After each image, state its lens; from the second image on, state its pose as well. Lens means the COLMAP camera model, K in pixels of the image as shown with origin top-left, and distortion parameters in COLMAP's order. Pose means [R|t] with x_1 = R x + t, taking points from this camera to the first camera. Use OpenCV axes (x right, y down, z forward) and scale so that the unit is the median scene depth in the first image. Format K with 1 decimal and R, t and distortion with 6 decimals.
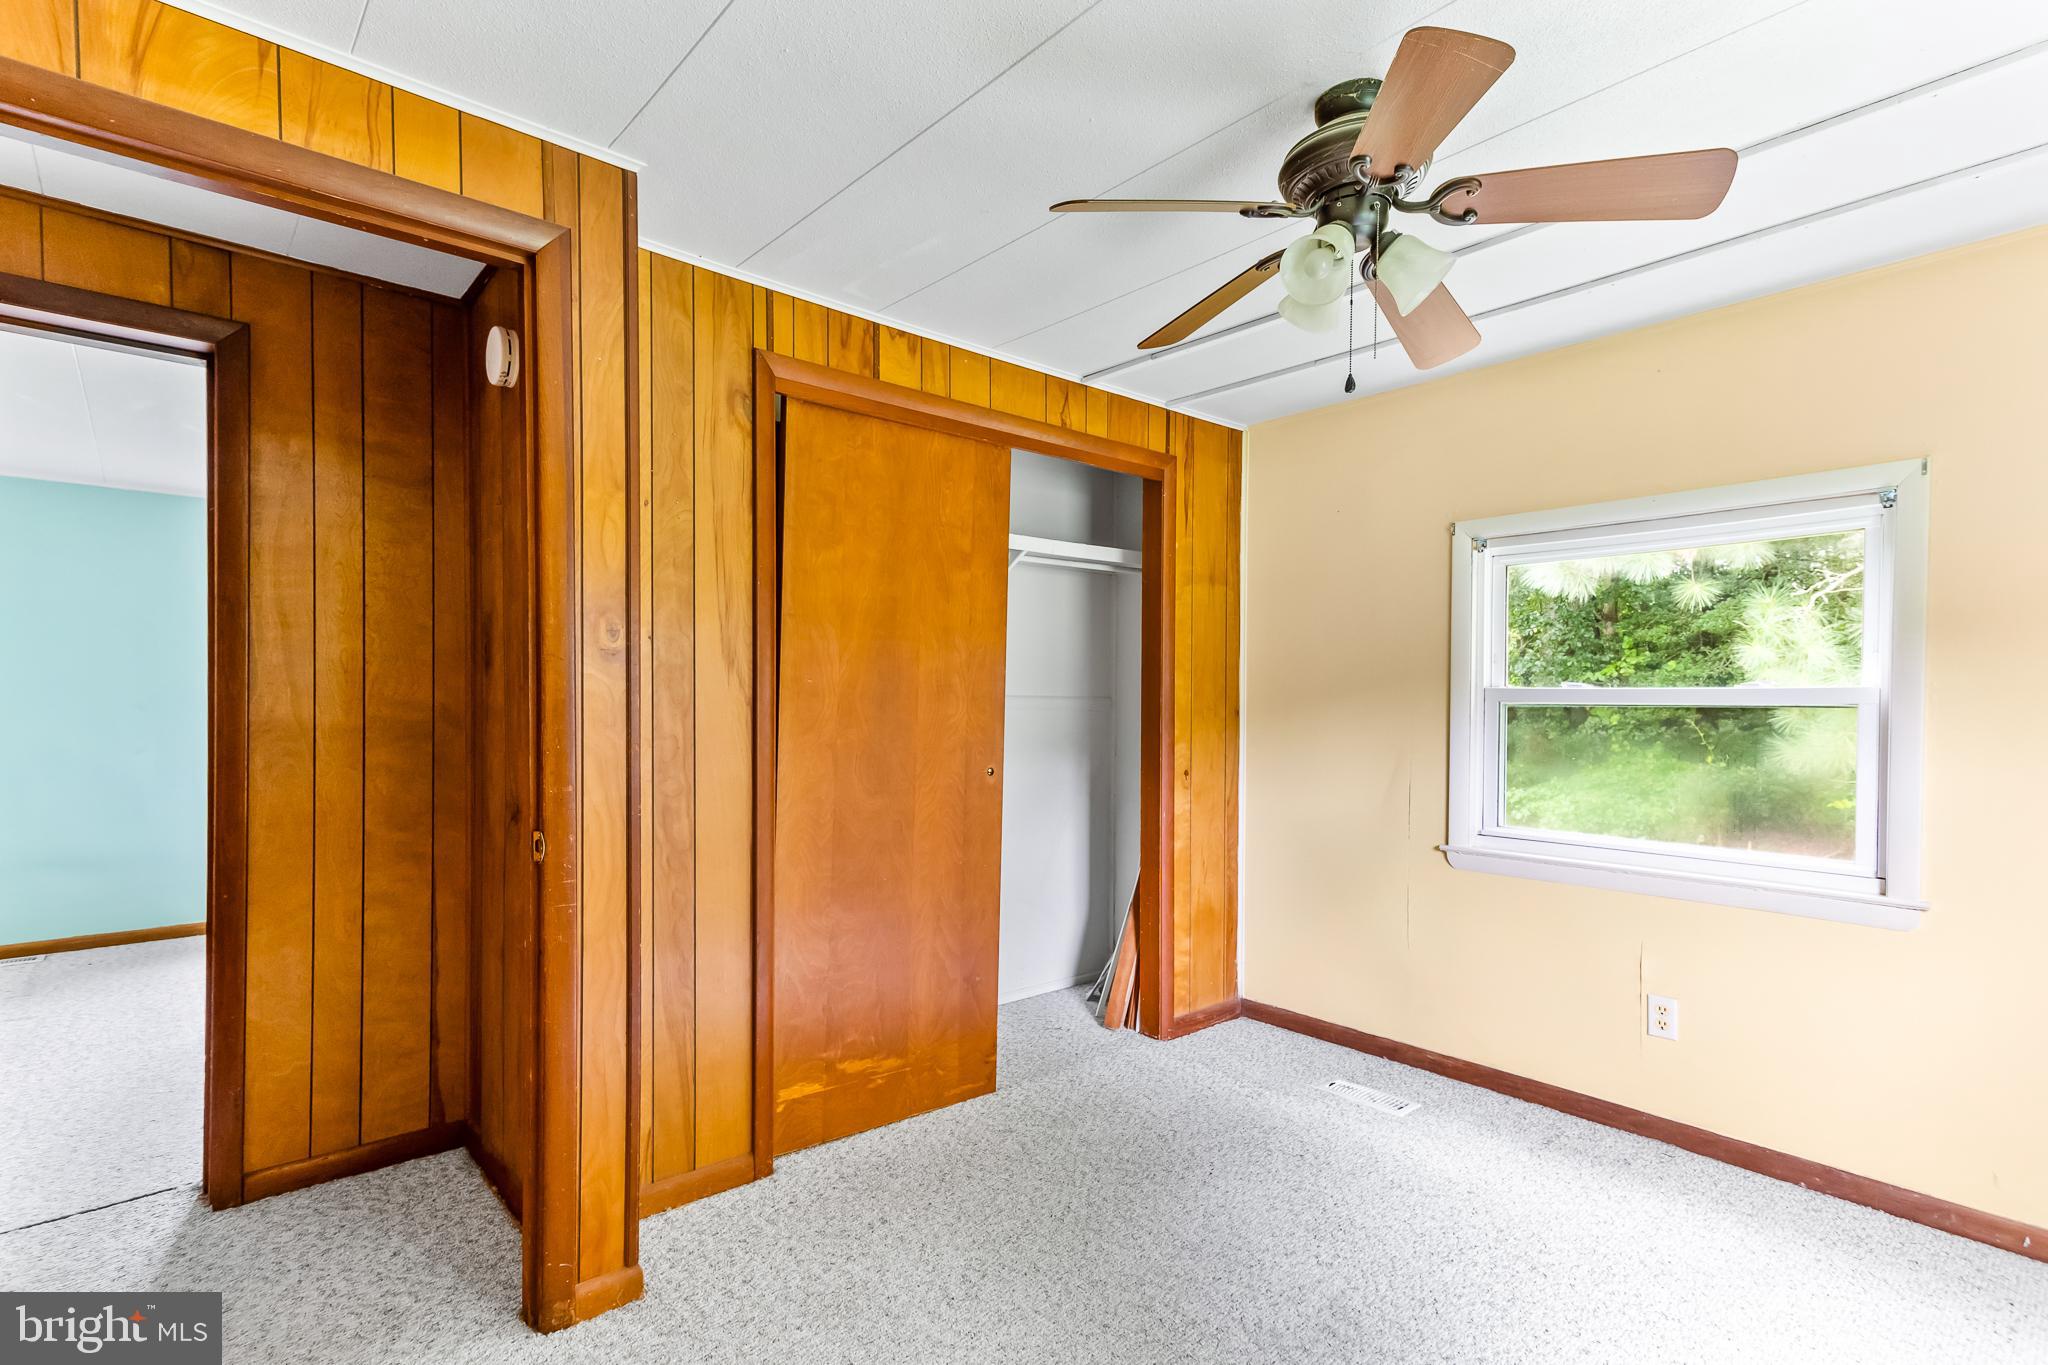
lens RADIAL K [[982.4, 0, 1020.8], [0, 982.4, 721.3], [0, 0, 1]] dist [0.019906, -0.000040]
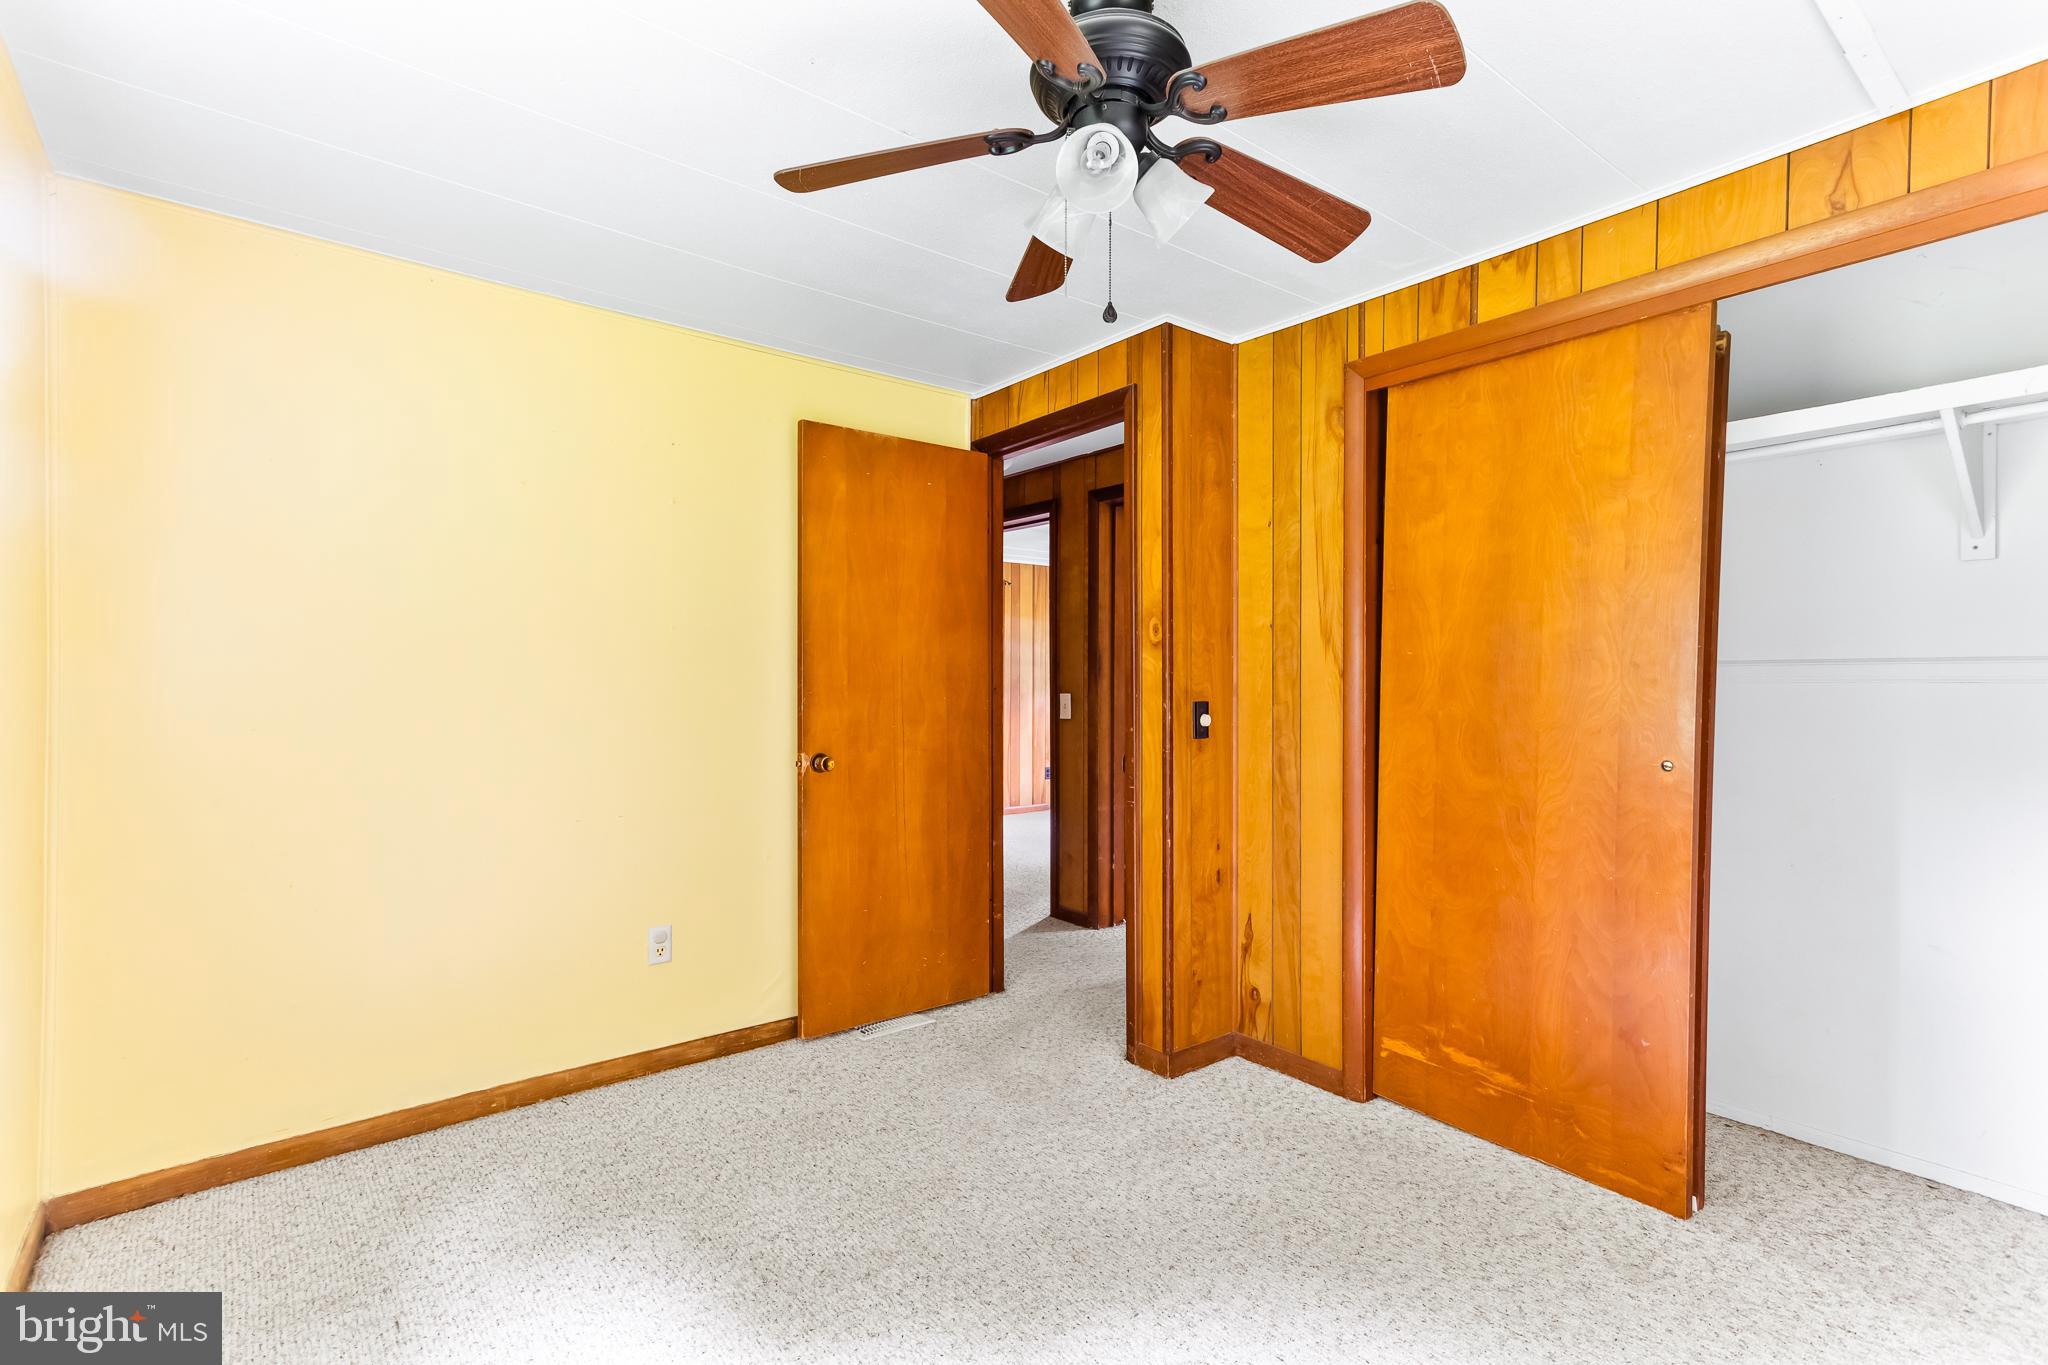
lens RADIAL K [[989.2, 0, 1024.0], [0, 989.2, 682.5], [0, 0, 1]] dist [-0.001444, 0.015594]
pose [[-0.056396, 0.000334, -0.998408, 0.832078], [-0.012096, 0.999926, 0.001018, -0.006333], [0.998335, 0.012134, -0.056388, 0.652252]]
